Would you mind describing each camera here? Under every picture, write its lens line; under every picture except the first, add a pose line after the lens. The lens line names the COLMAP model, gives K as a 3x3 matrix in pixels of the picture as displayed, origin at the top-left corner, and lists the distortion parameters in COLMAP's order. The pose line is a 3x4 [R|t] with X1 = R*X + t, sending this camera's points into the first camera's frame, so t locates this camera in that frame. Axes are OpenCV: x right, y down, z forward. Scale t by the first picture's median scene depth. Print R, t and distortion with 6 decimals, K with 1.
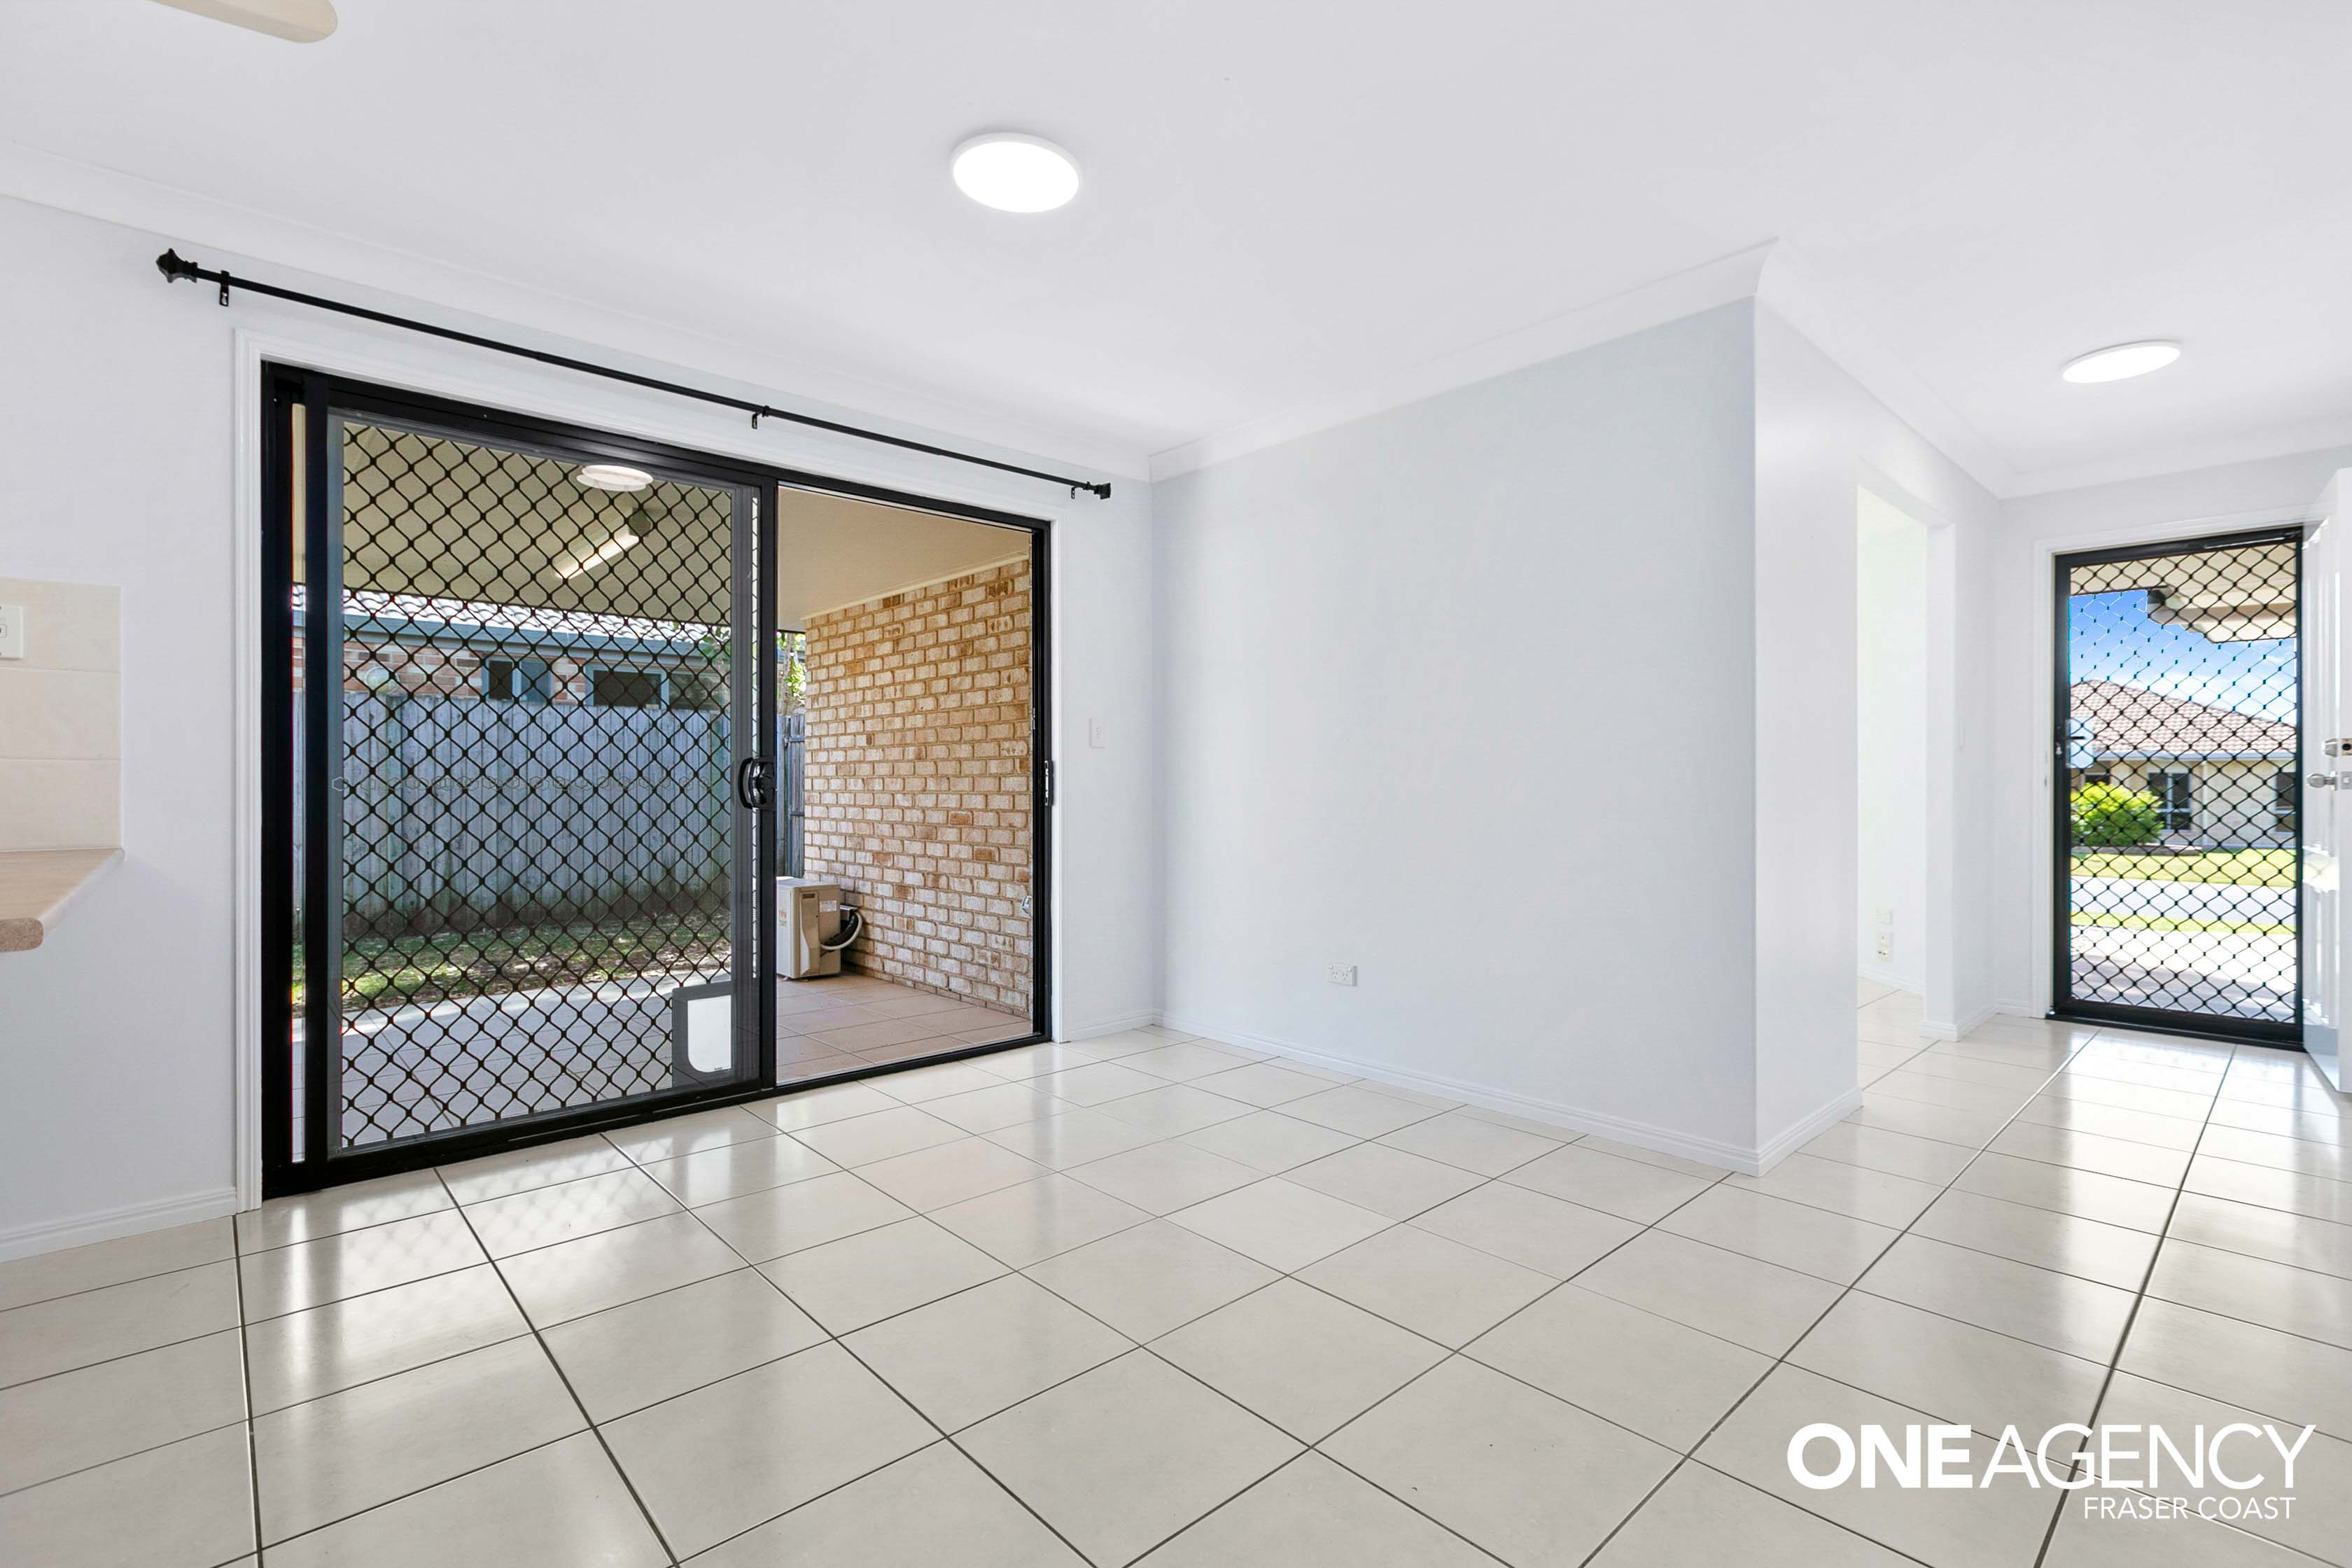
lens RADIAL K [[1066.4, 0, 1179.2], [0, 1066.4, 772.5], [0, 0, 1]] dist [0.001550, 0.000330]
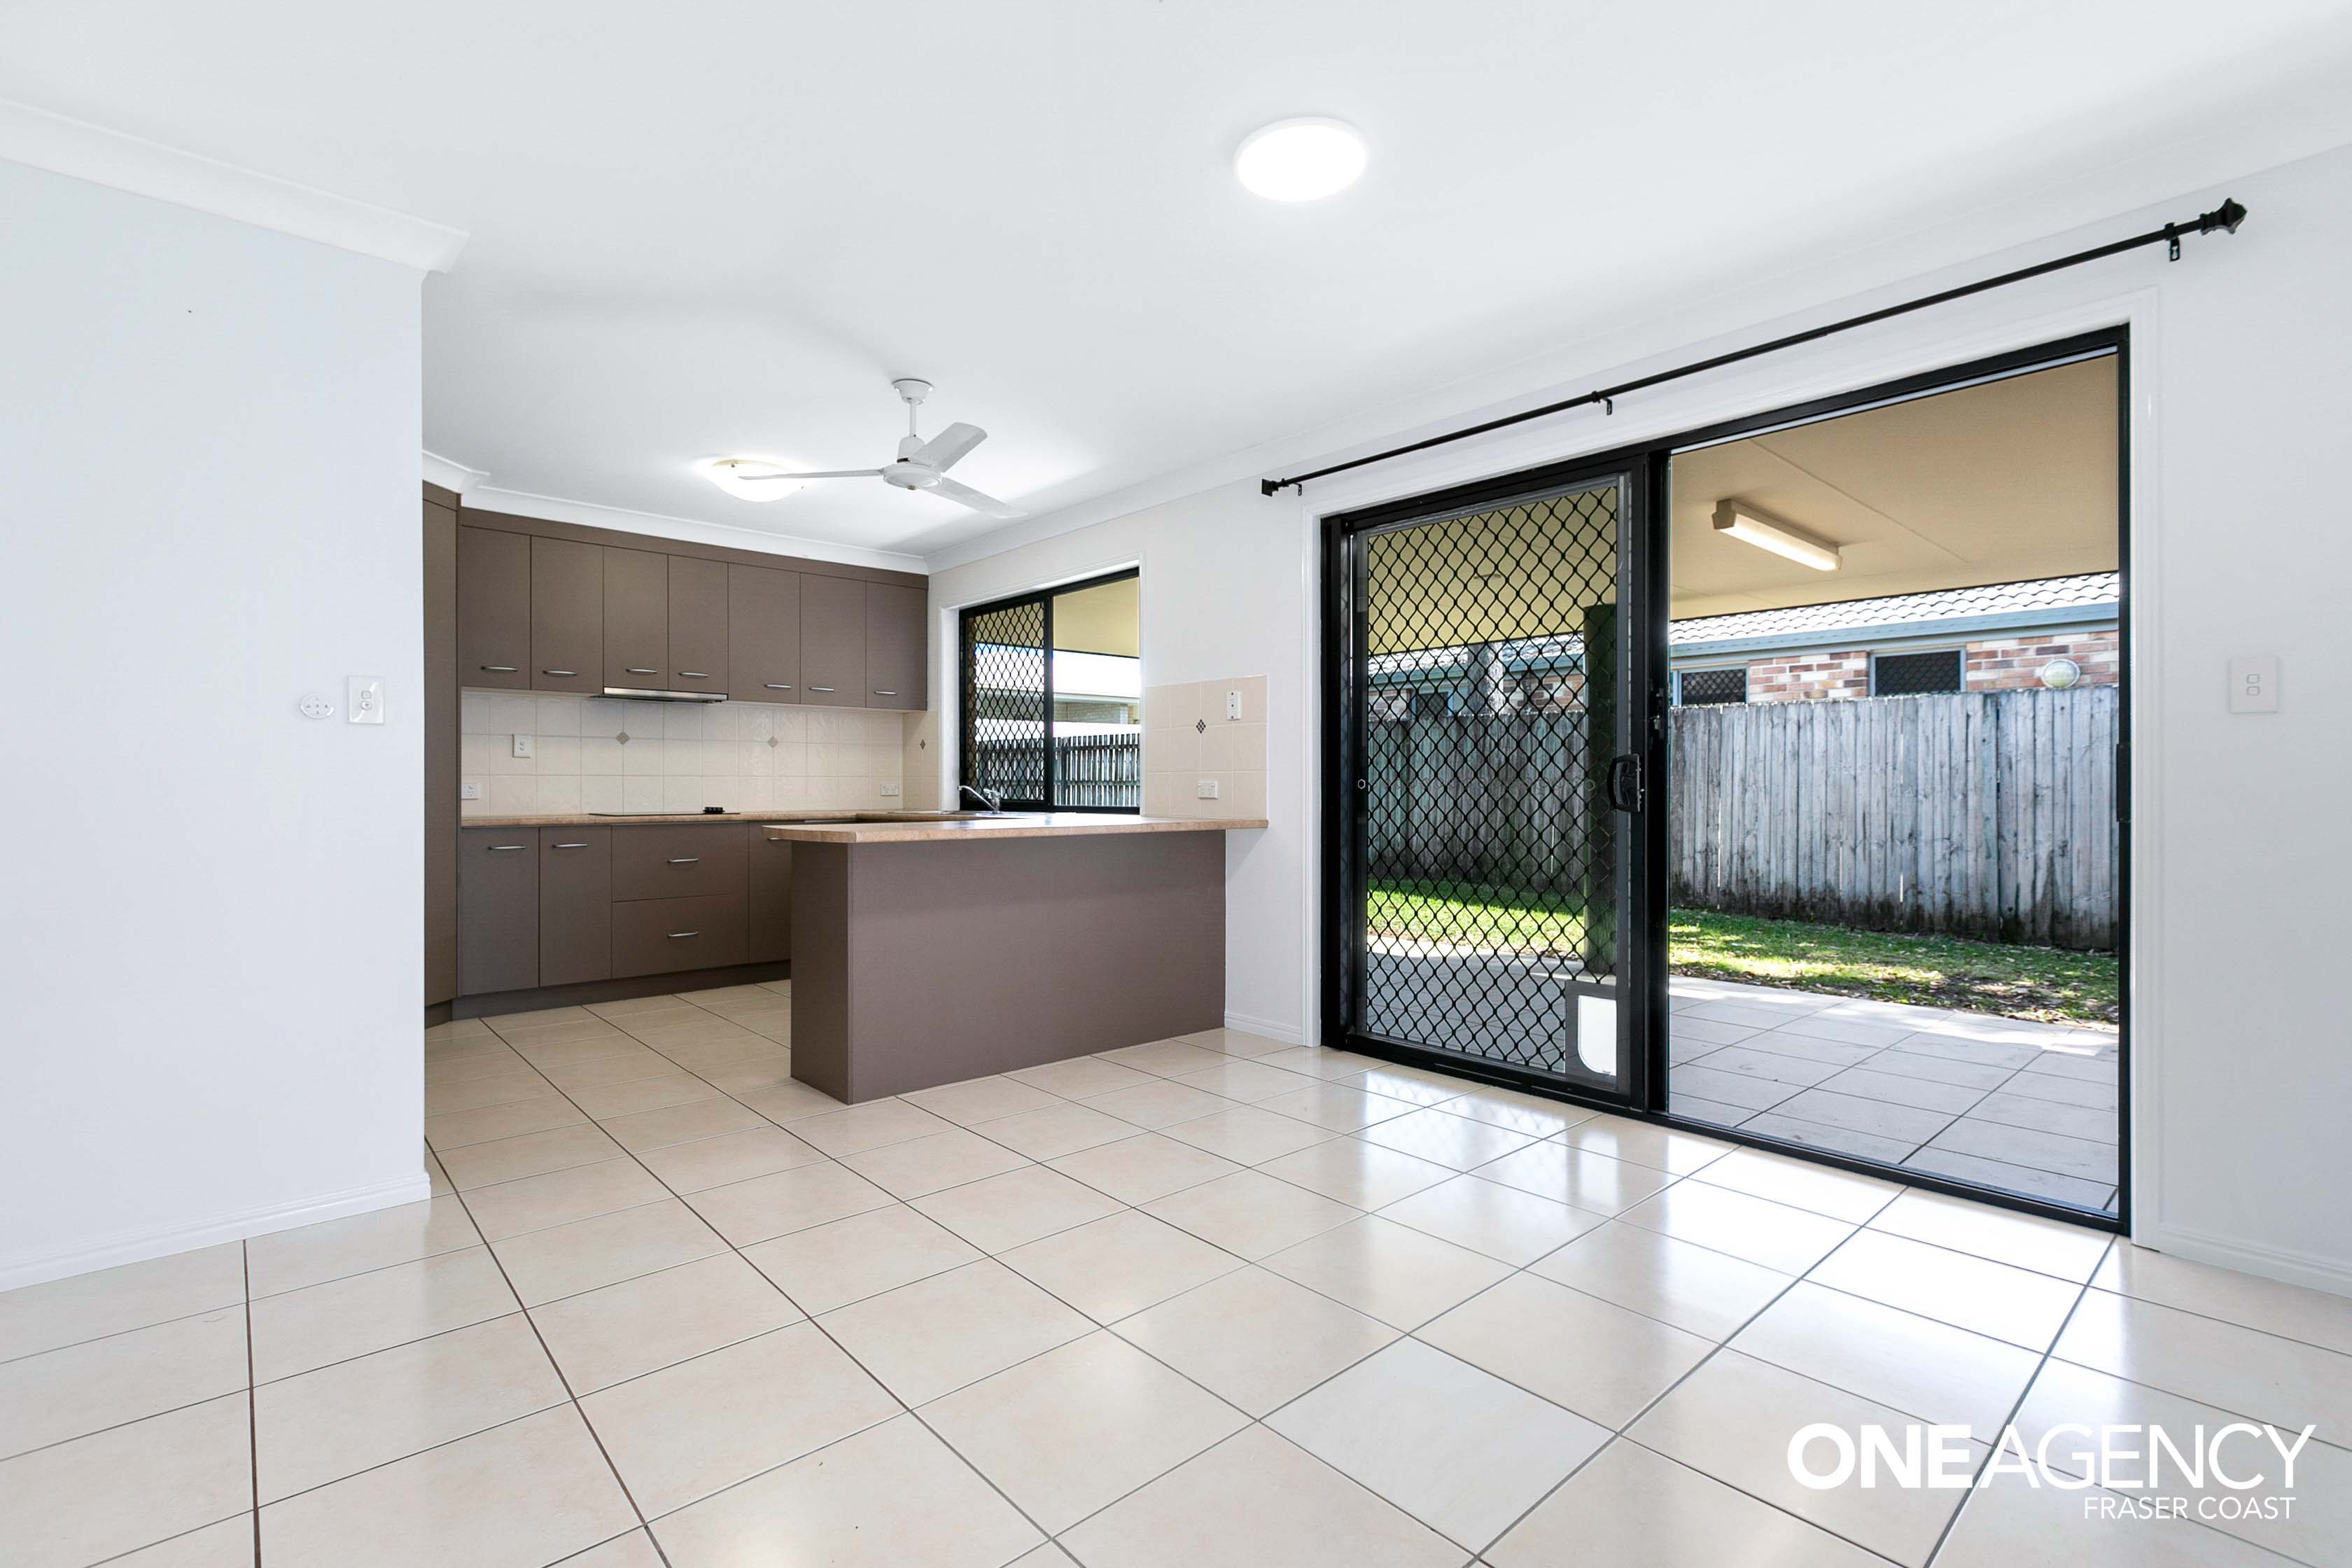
lens RADIAL K [[1066.4, 0, 1179.2], [0, 1066.4, 772.5], [0, 0, 1]] dist [0.001550, 0.000330]
pose [[-0.015294, -0.012320, -0.999807, 0.576680], [0.009826, 0.999874, -0.012471, 0.008914], [0.999835, -0.010015, -0.015171, 0.636046]]
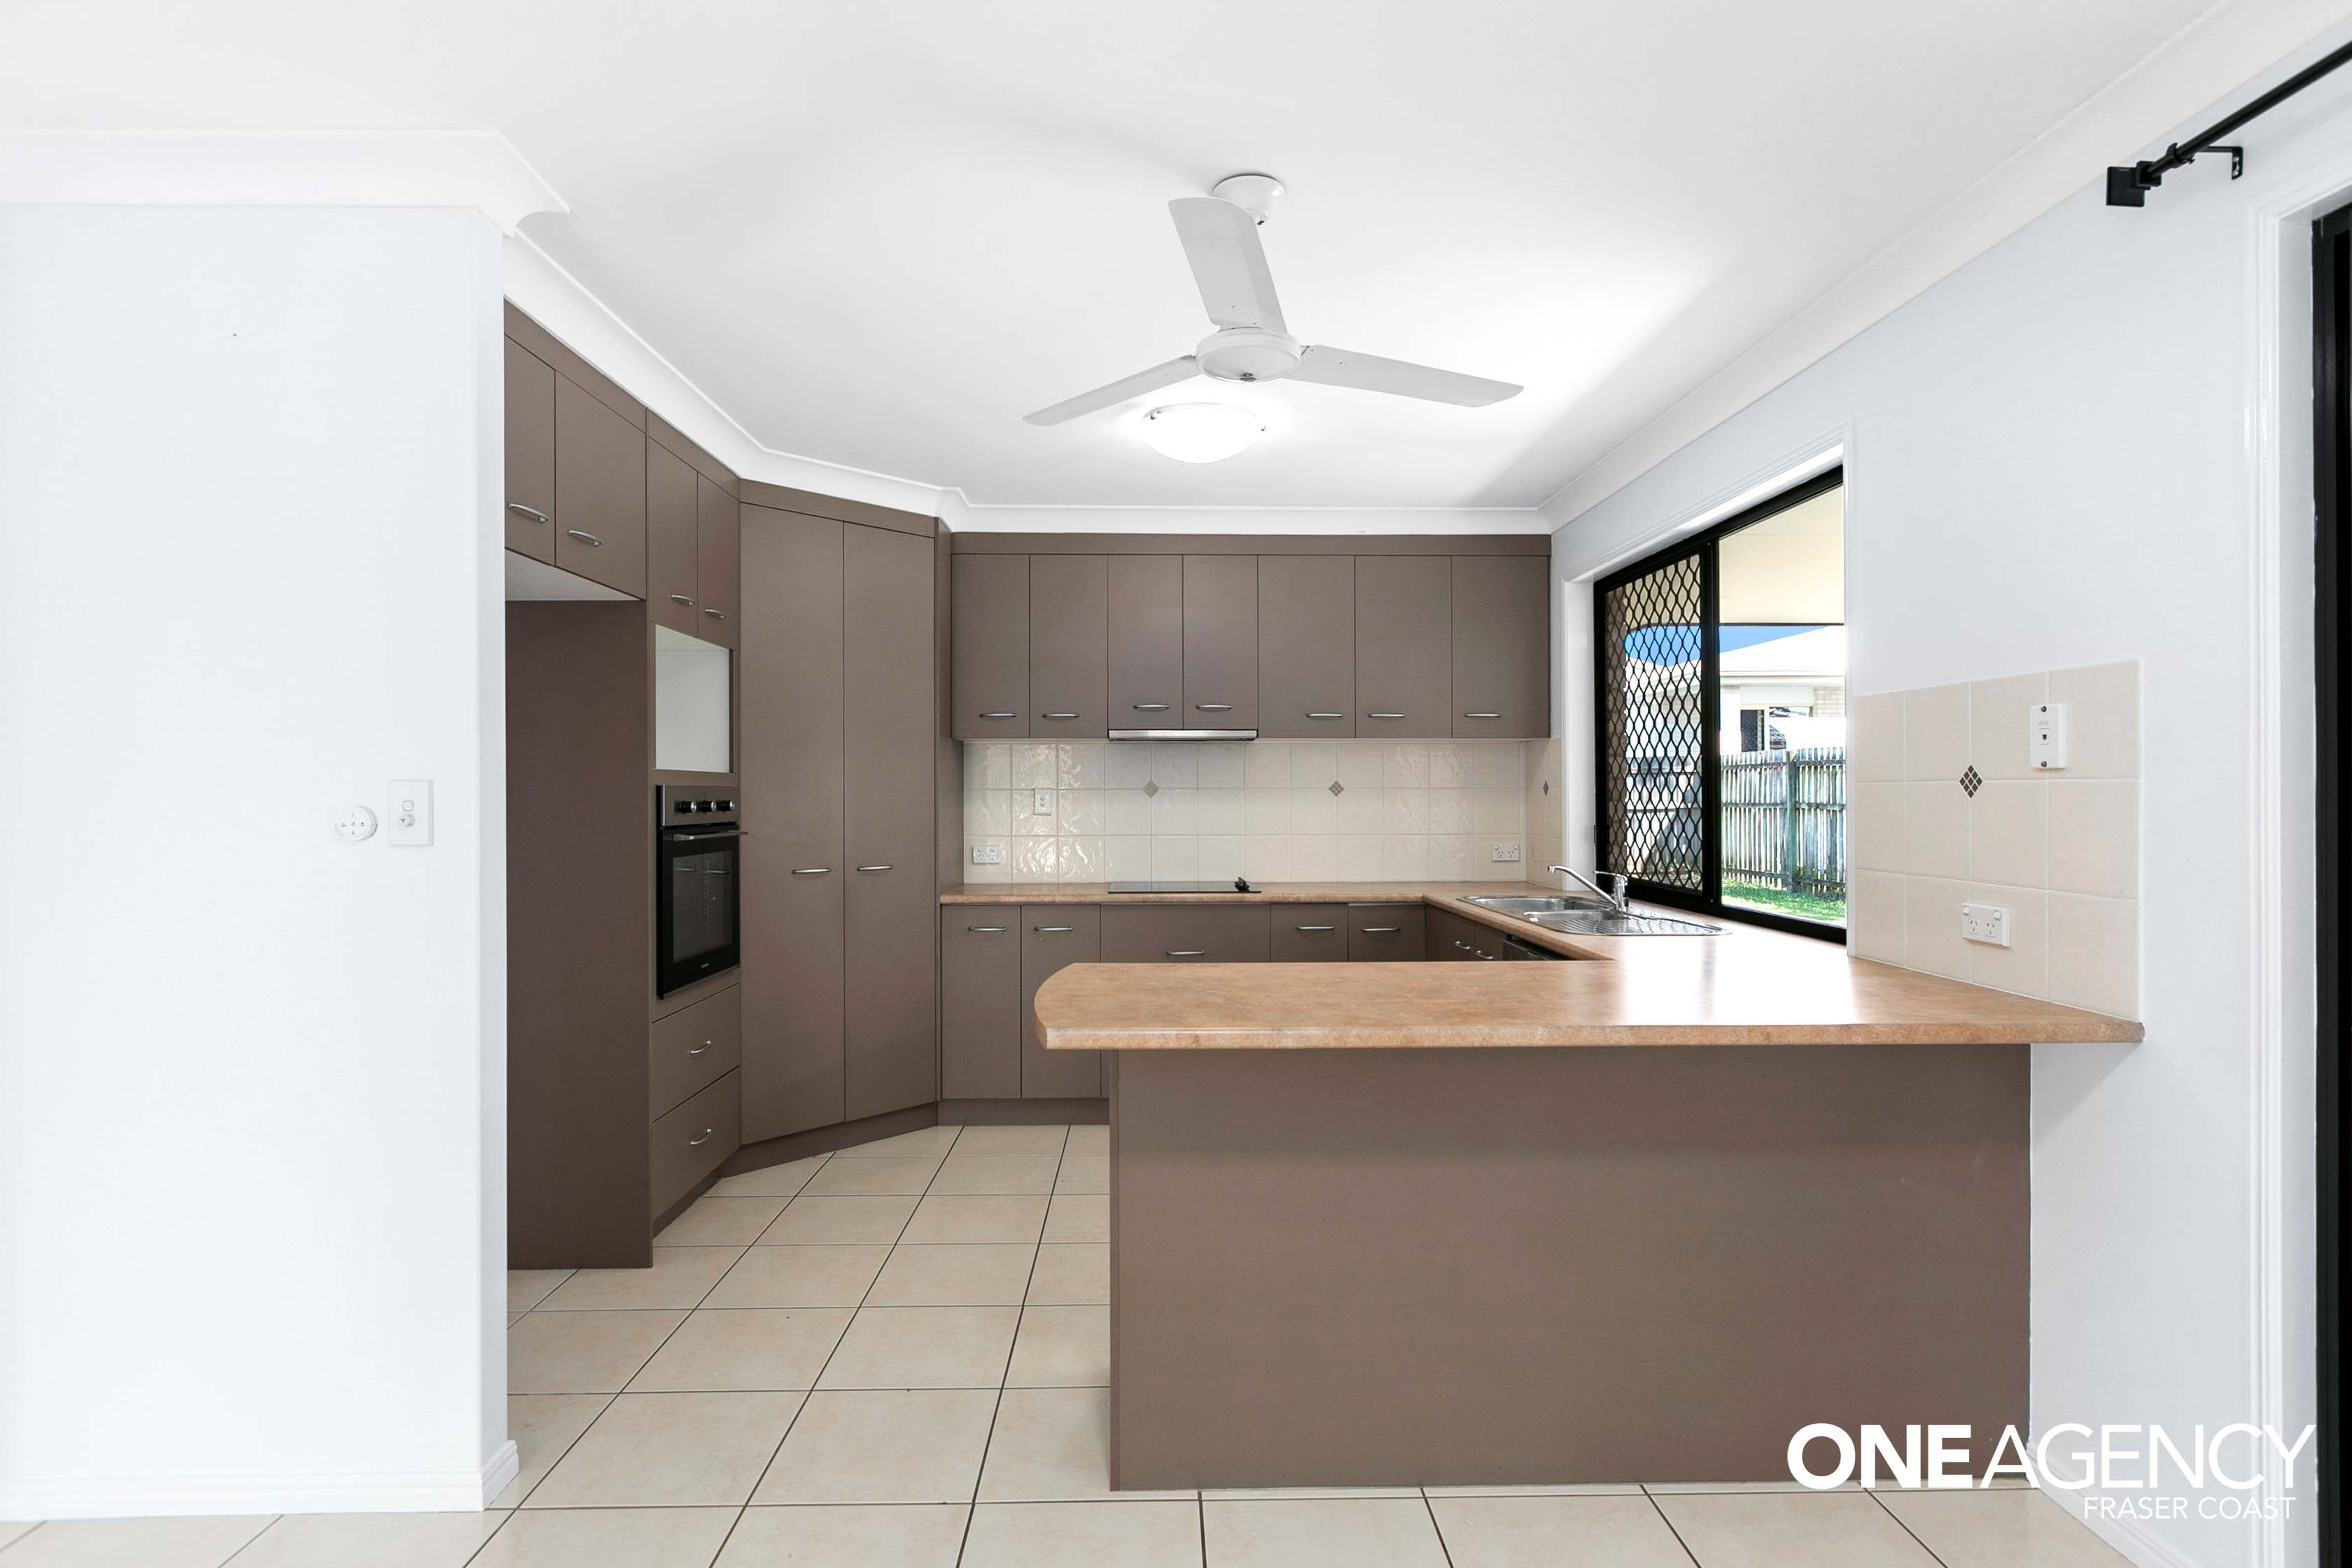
lens RADIAL K [[1175.0, 0, 1176.0], [0, 1175.0, 784.0], [0, 0, 1]] dist [0.001075, 0.000206]
pose [[-0.662199, -0.004154, -0.749316, 0.022570], [0.008129, 0.999886, -0.012728, -0.060930], [0.749284, -0.014520, -0.662090, 0.751028]]
